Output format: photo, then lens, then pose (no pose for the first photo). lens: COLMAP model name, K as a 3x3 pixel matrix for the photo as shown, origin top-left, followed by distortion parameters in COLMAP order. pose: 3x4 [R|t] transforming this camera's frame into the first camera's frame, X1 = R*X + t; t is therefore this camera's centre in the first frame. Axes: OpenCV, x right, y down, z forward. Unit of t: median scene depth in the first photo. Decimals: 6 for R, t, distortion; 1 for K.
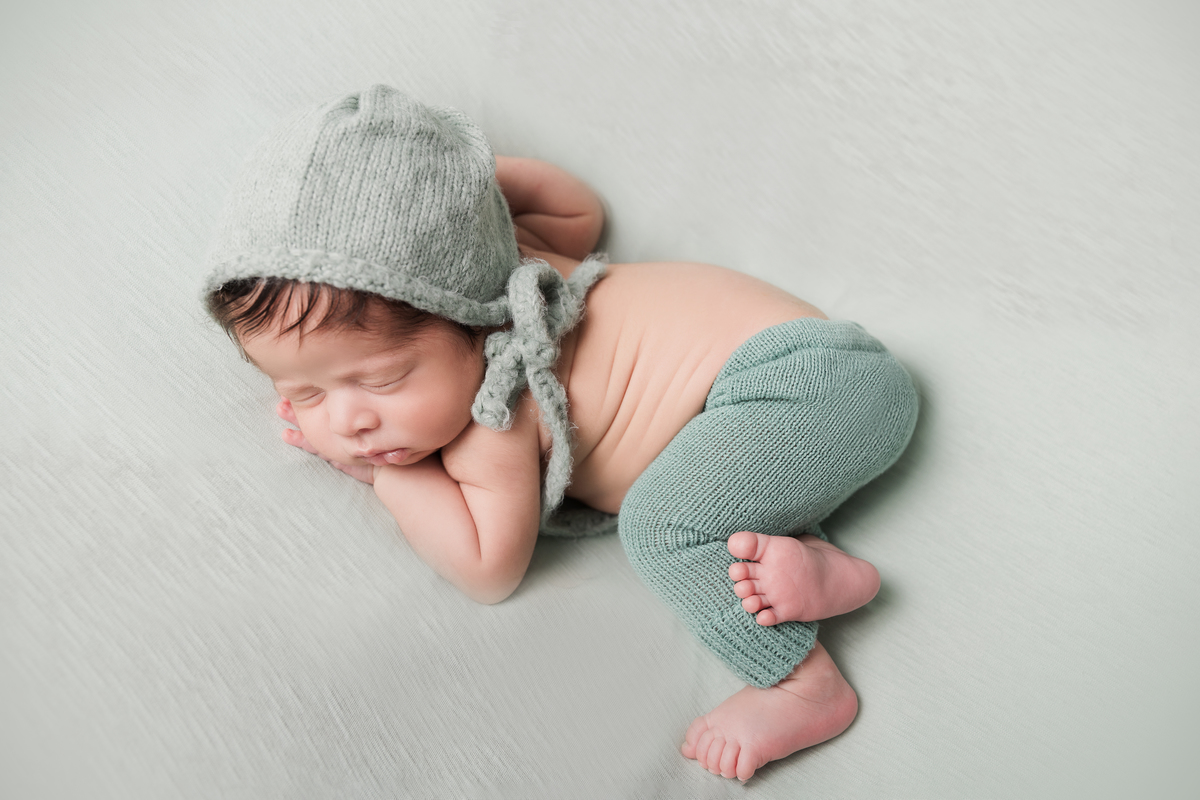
lens RADIAL K [[1055.7, 0, 599.5], [0, 1055.7, 414.8], [0, 0, 1]] dist [0.002939, 0.001424]
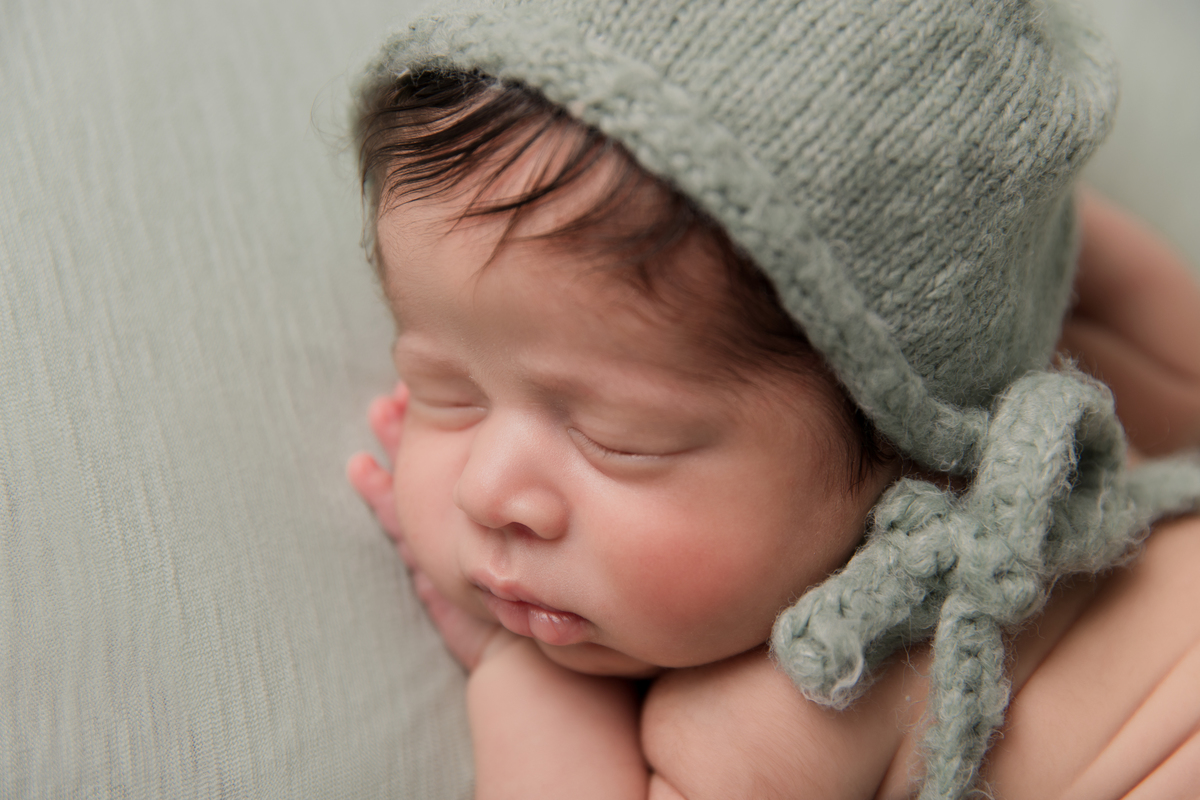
lens RADIAL K [[1866.1, 0, 600.0], [0, 1866.1, 400.0], [0, 0, 1]] dist [-0.035630, -0.095965]
pose [[0.856645, 0.446815, -0.257908, -0.038421], [-0.491790, 0.858296, -0.146524, 0.065095], [0.155892, 0.252356, 0.954994, 0.333213]]
